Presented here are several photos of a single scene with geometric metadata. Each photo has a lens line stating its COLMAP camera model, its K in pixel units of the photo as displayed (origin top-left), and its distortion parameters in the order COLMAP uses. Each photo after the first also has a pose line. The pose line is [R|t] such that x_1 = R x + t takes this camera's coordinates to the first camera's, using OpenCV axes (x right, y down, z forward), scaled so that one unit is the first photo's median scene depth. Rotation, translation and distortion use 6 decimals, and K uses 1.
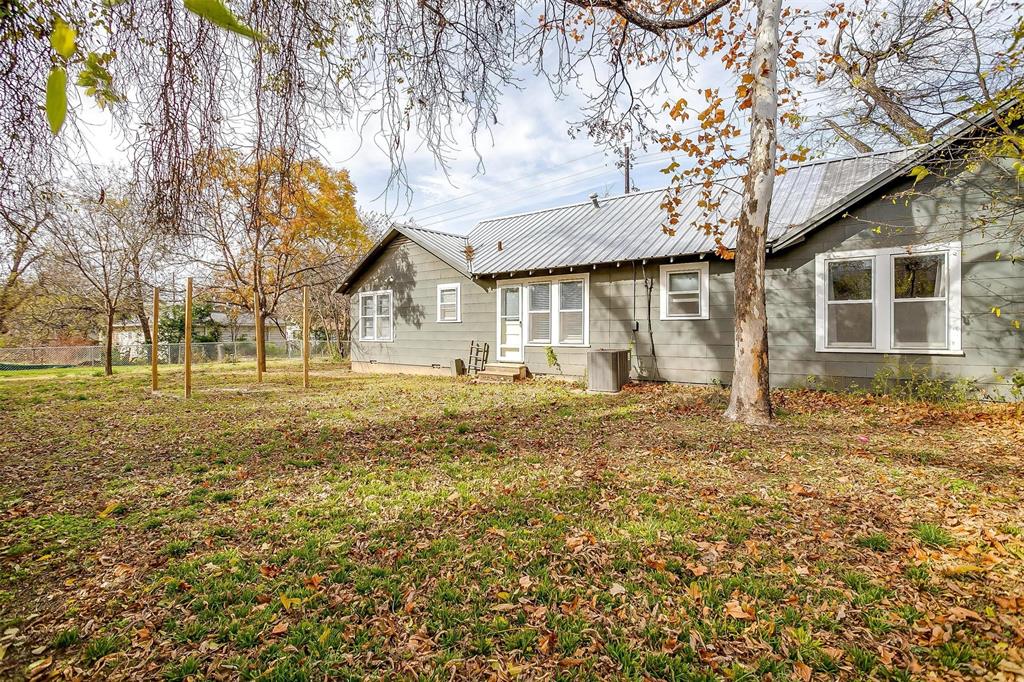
lens RADIAL K [[505.2, 0, 507.7], [0, 505.2, 334.4], [0, 0, 1]] dist [-0.065275, 0.035249]
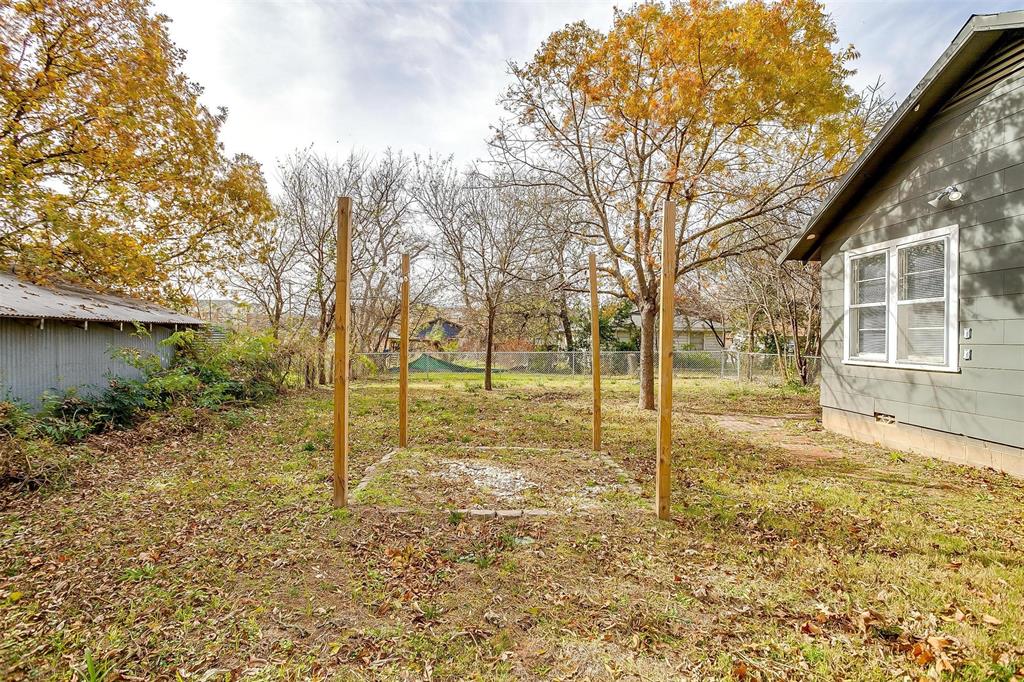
lens RADIAL K [[505.2, 0, 507.7], [0, 505.2, 334.4], [0, 0, 1]] dist [-0.065275, 0.035249]
pose [[0.649153, 0.006518, -0.760630, -0.160844], [-0.015729, 0.999865, -0.004856, -0.005500], [0.760495, 0.015116, 0.649168, 0.505526]]
